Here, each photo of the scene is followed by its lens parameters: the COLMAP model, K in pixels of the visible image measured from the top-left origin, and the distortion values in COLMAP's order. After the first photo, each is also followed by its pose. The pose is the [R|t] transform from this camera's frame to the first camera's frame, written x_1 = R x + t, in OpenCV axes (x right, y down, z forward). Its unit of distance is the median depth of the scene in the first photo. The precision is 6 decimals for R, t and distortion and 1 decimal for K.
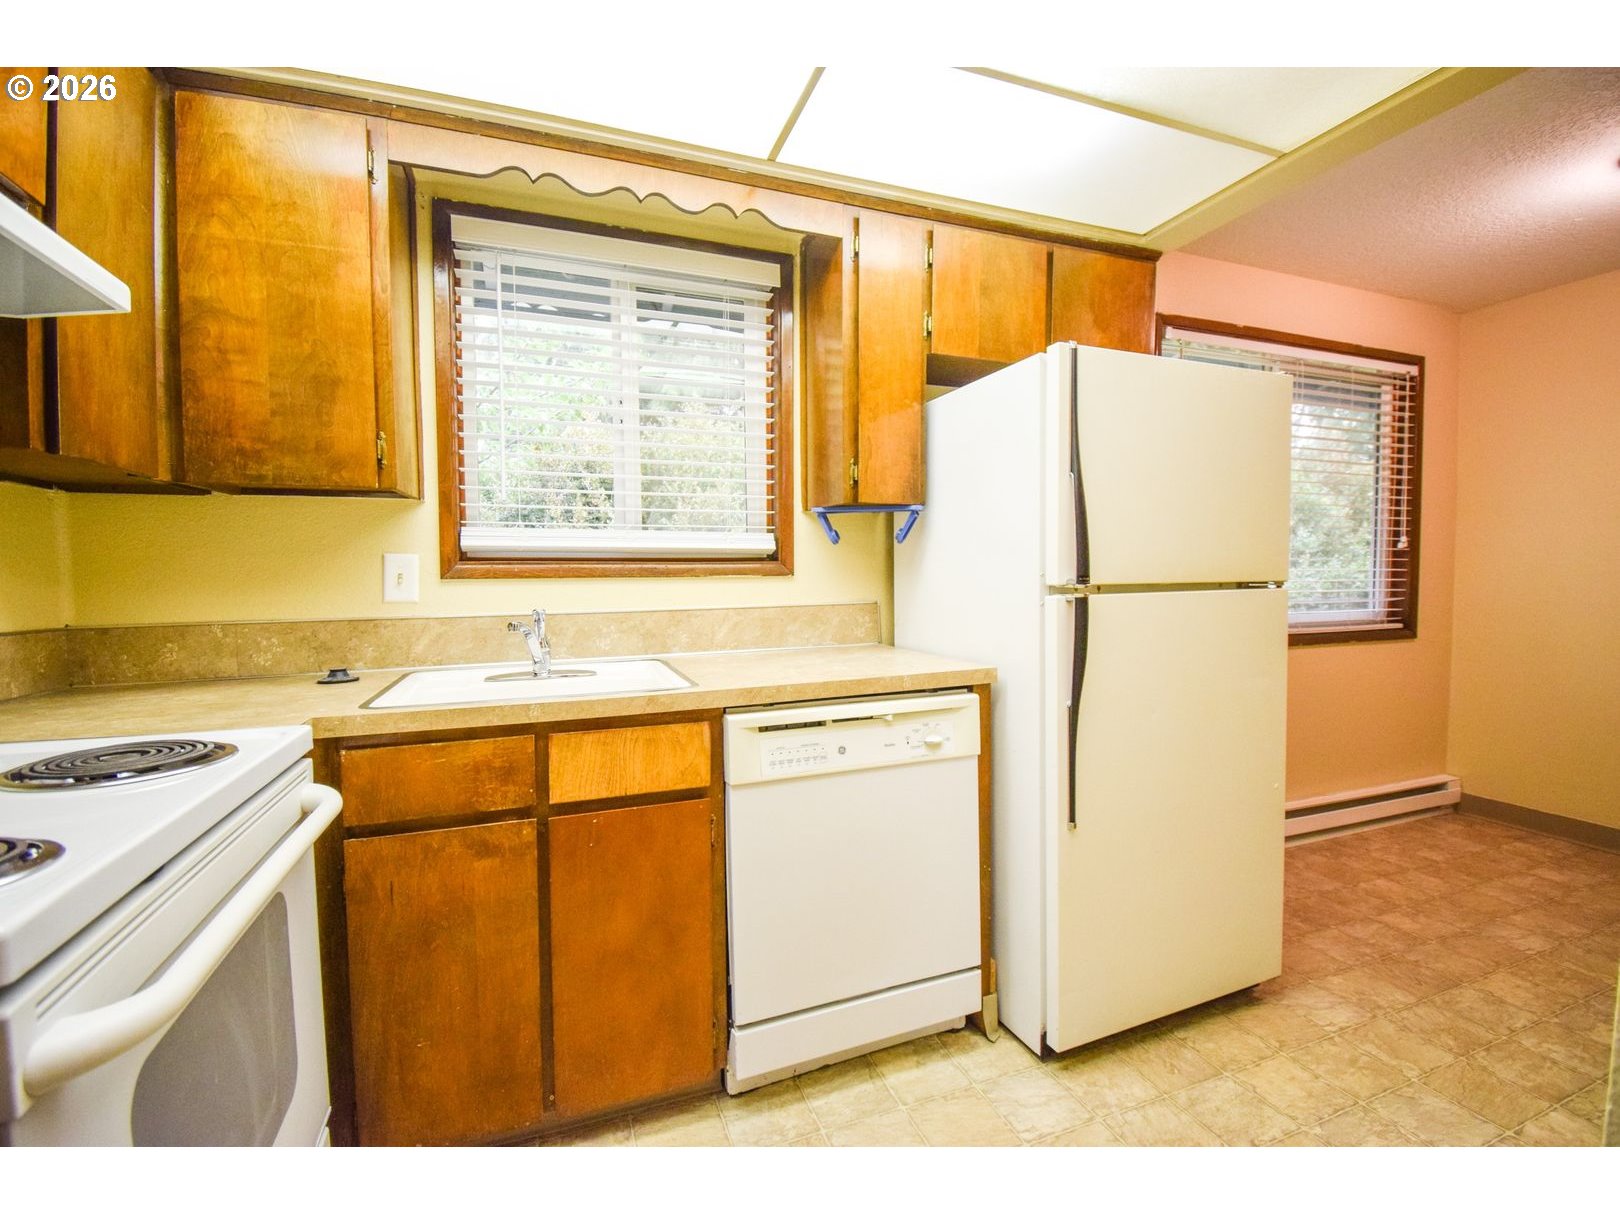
lens RADIAL K [[721.3, 0, 826.7], [0, 721.3, 611.0], [0, 0, 1]] dist [-0.004310, -0.010810]
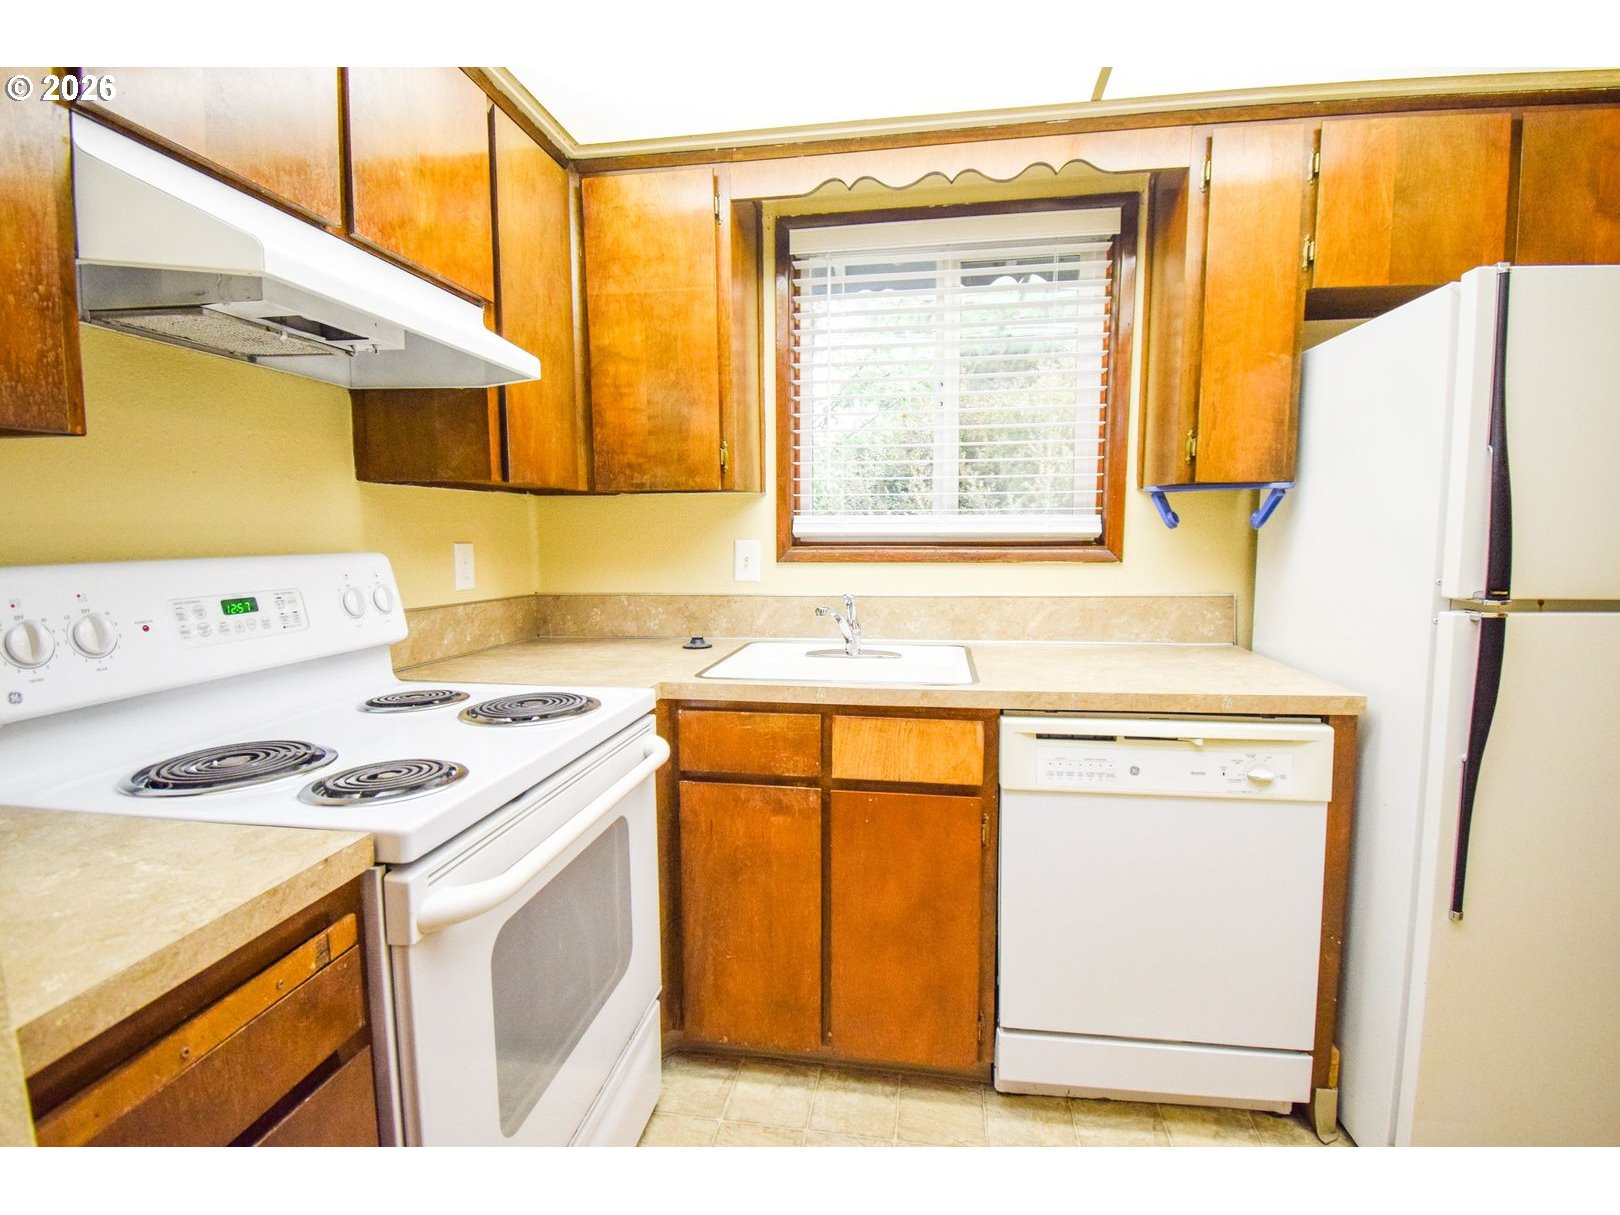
lens RADIAL K [[762.8, 0, 811.0], [0, 762.8, 614.9], [0, 0, 1]] dist [-0.003583, -0.015287]
pose [[0.859390, 0.060575, -0.507719, 0.139779], [-0.028890, 0.997124, 0.070065, -0.052679], [0.510503, -0.045546, 0.858669, -0.008817]]
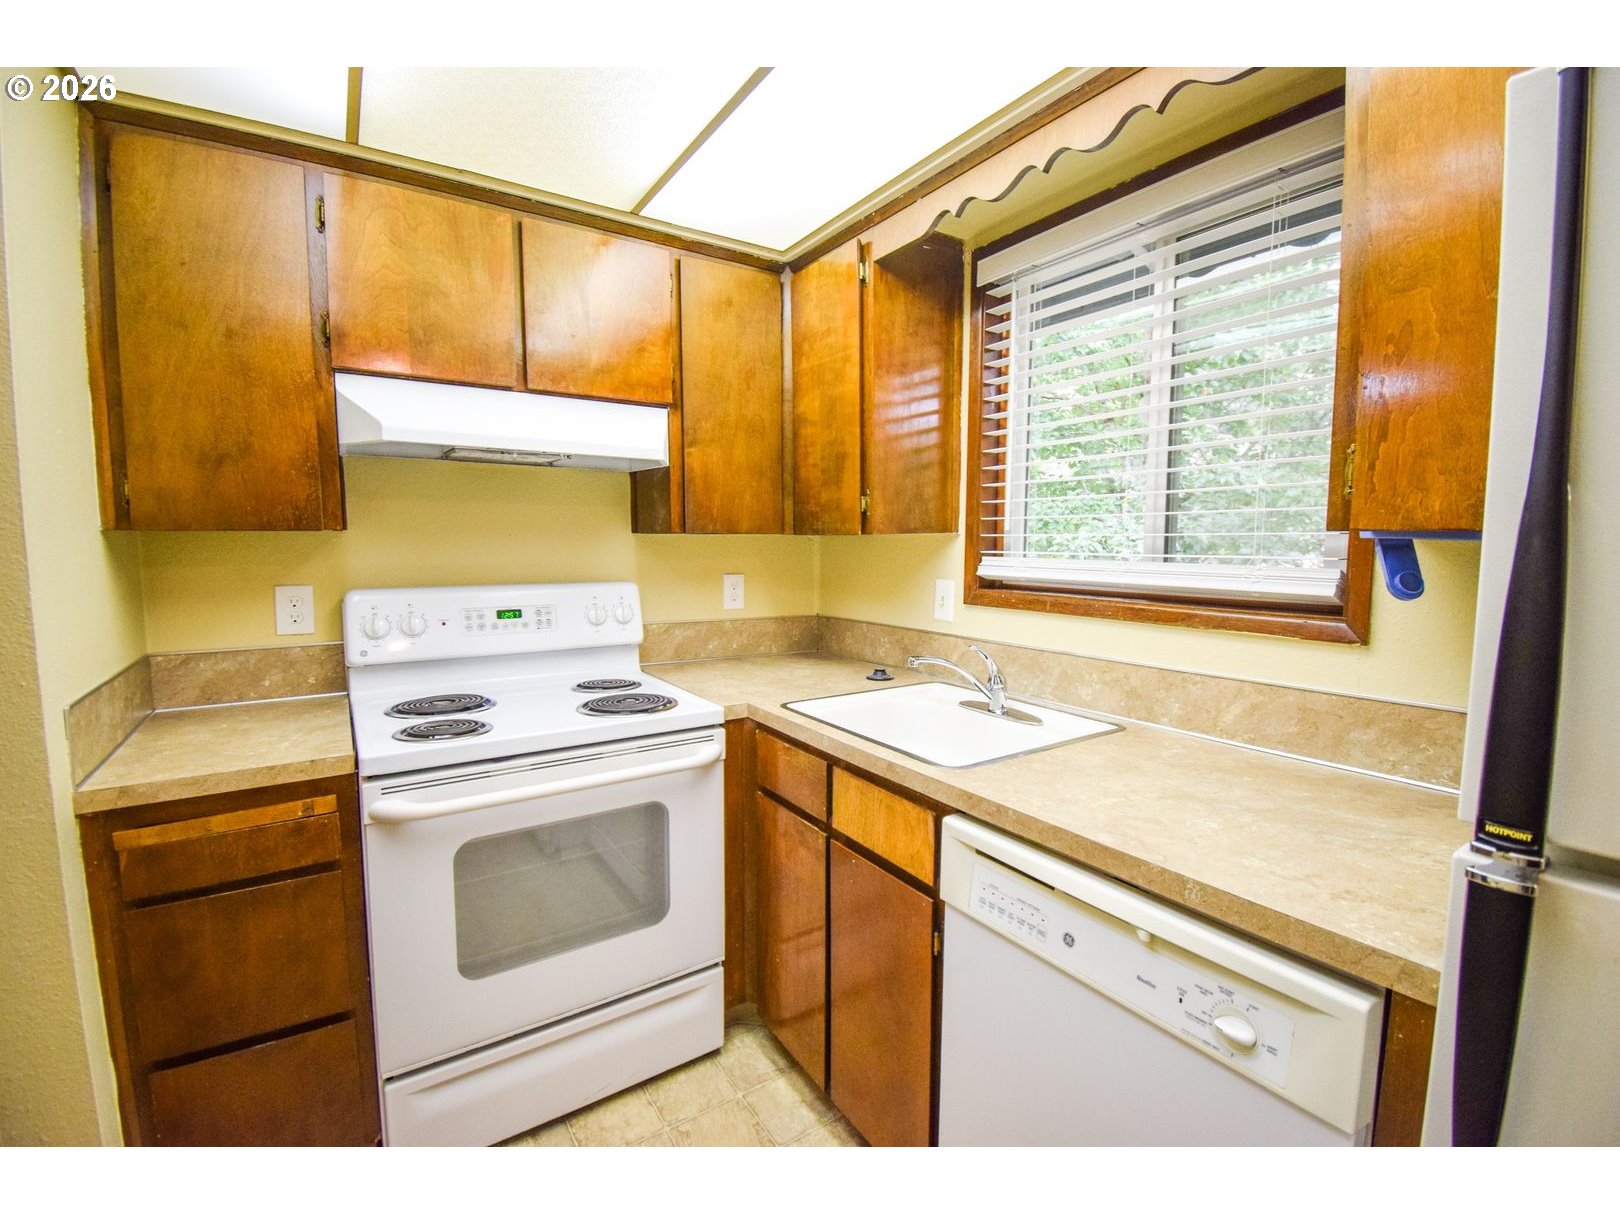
lens RADIAL K [[721.3, 0, 820.0], [0, 721.3, 610.9], [0, 0, 1]] dist [-0.004310, -0.010810]
pose [[0.196334, 0.106583, -0.974727, 0.554649], [-0.053668, 0.993753, 0.097853, -0.144922], [0.979067, 0.033100, 0.200827, 0.622035]]
